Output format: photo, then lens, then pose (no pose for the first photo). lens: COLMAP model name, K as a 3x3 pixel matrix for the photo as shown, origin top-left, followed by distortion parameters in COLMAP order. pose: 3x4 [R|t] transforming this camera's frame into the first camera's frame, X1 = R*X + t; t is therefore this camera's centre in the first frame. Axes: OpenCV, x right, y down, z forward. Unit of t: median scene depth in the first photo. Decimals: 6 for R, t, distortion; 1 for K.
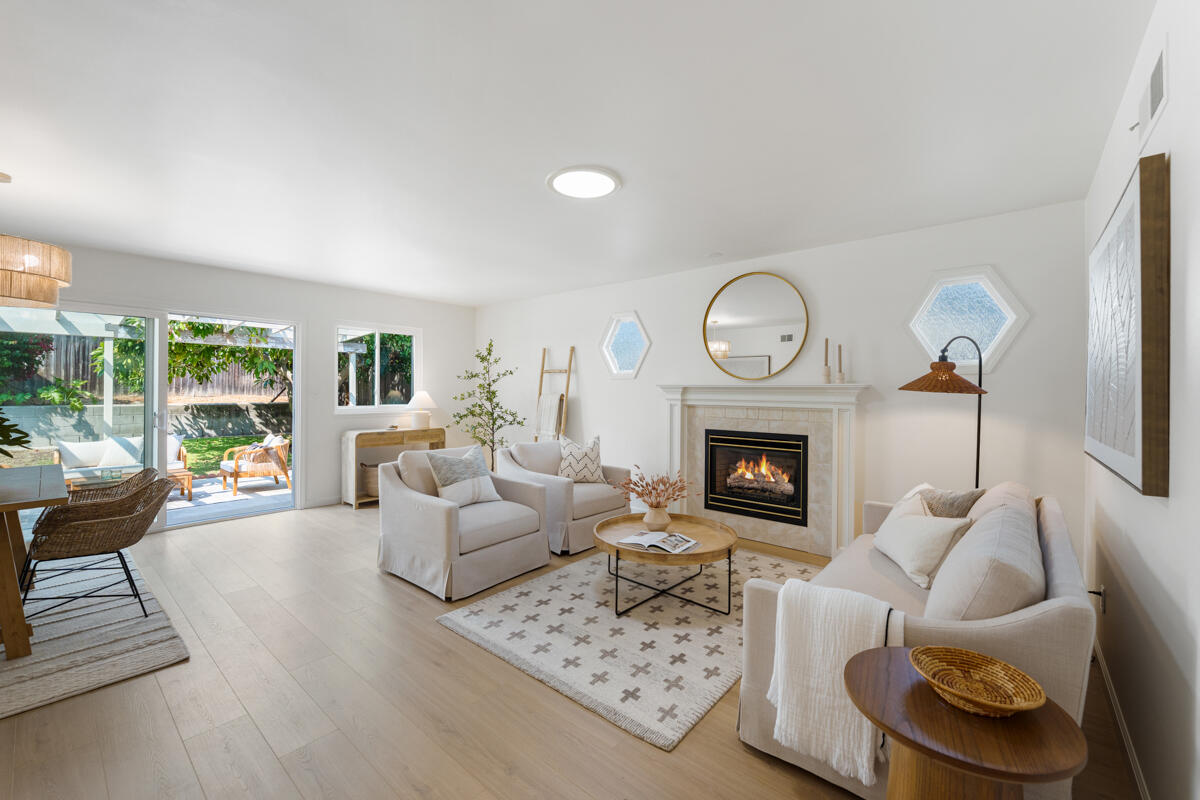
lens RADIAL K [[483.2, 0, 597.1], [0, 483.2, 396.4], [0, 0, 1]] dist [0.001668, -0.000303]
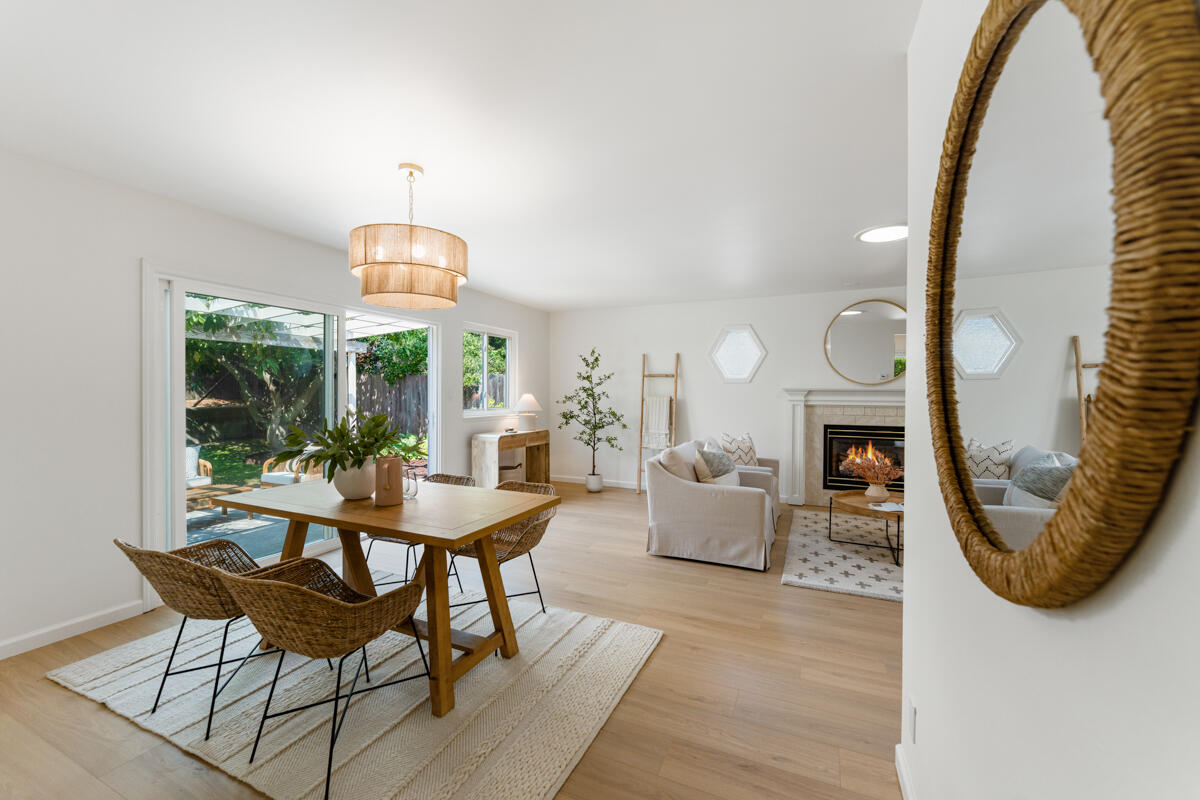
lens RADIAL K [[483.2, 0, 588.6], [0, 483.2, 395.2], [0, 0, 1]] dist [0.001668, -0.000303]
pose [[0.960606, -0.002857, 0.277899, -0.699105], [0.004576, 0.999974, -0.005540, -0.002875], [-0.277876, 0.006594, 0.960594, -0.018387]]
